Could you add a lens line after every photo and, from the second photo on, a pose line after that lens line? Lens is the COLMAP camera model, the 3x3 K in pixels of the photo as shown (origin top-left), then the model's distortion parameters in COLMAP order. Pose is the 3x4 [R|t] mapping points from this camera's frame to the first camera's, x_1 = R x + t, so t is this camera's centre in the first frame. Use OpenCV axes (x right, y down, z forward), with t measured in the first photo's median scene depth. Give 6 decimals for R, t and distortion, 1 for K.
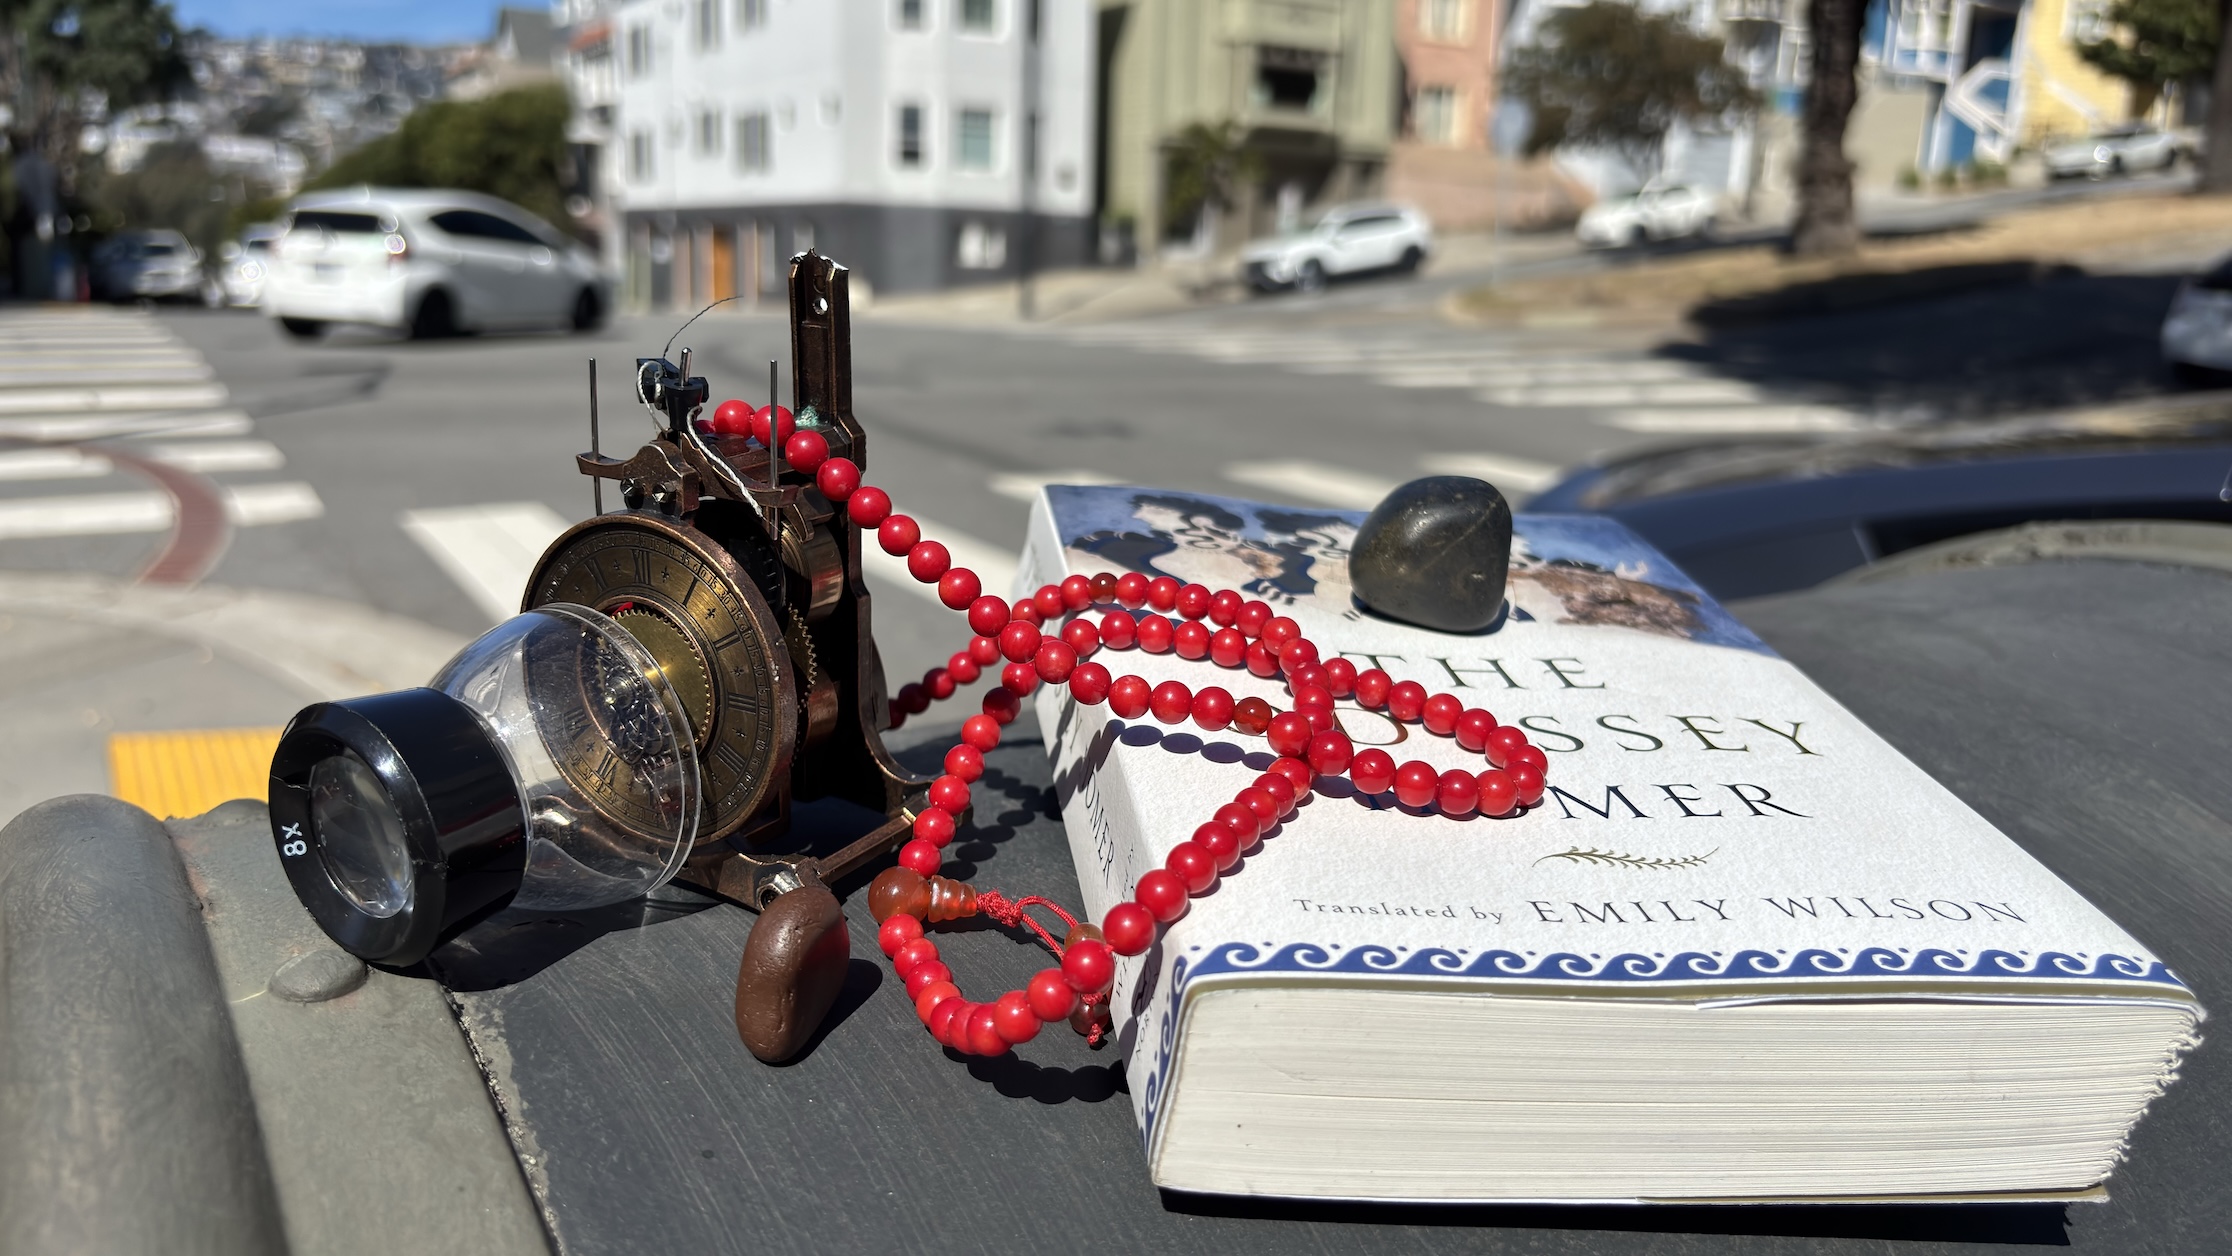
lens RADIAL K [[1753.8, 0, 1113.1], [0, 1753.8, 681.4], [0, 0, 1]] dist [0.009816, -0.008271]
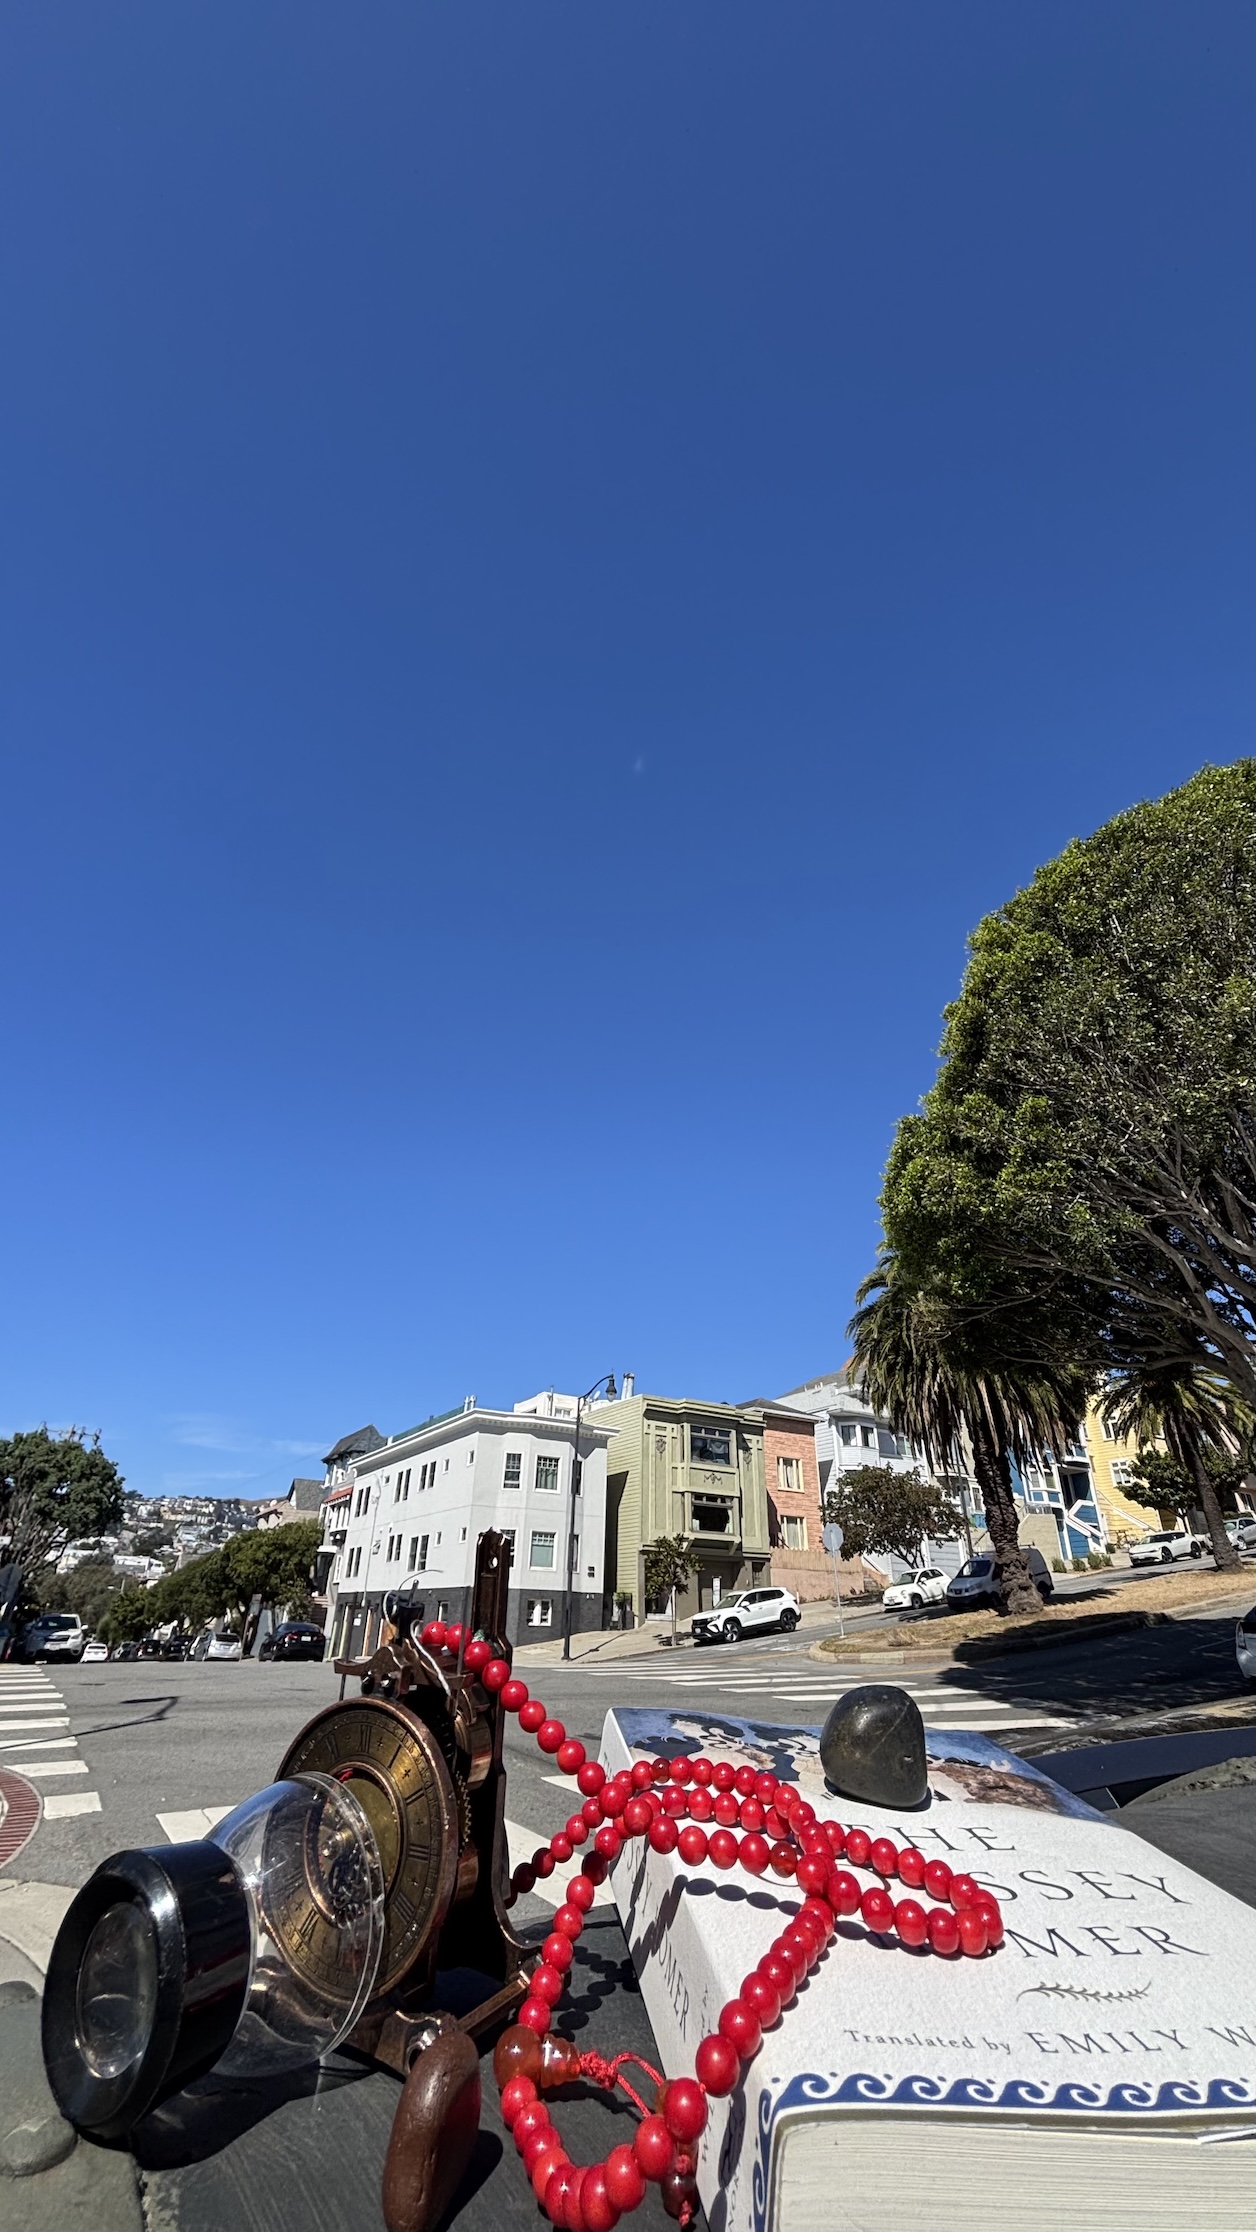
lens RADIAL K [[906.2, 0, 628.0], [0, 906.2, 1116.0], [0, 0, 1]] dist [0.002061, -0.000024]
pose [[0.999794, -0.004392, 0.019797, -0.052911], [0.016753, 0.728992, -0.684317, 0.076513], [-0.011426, 0.684508, 0.728916, 0.062666]]
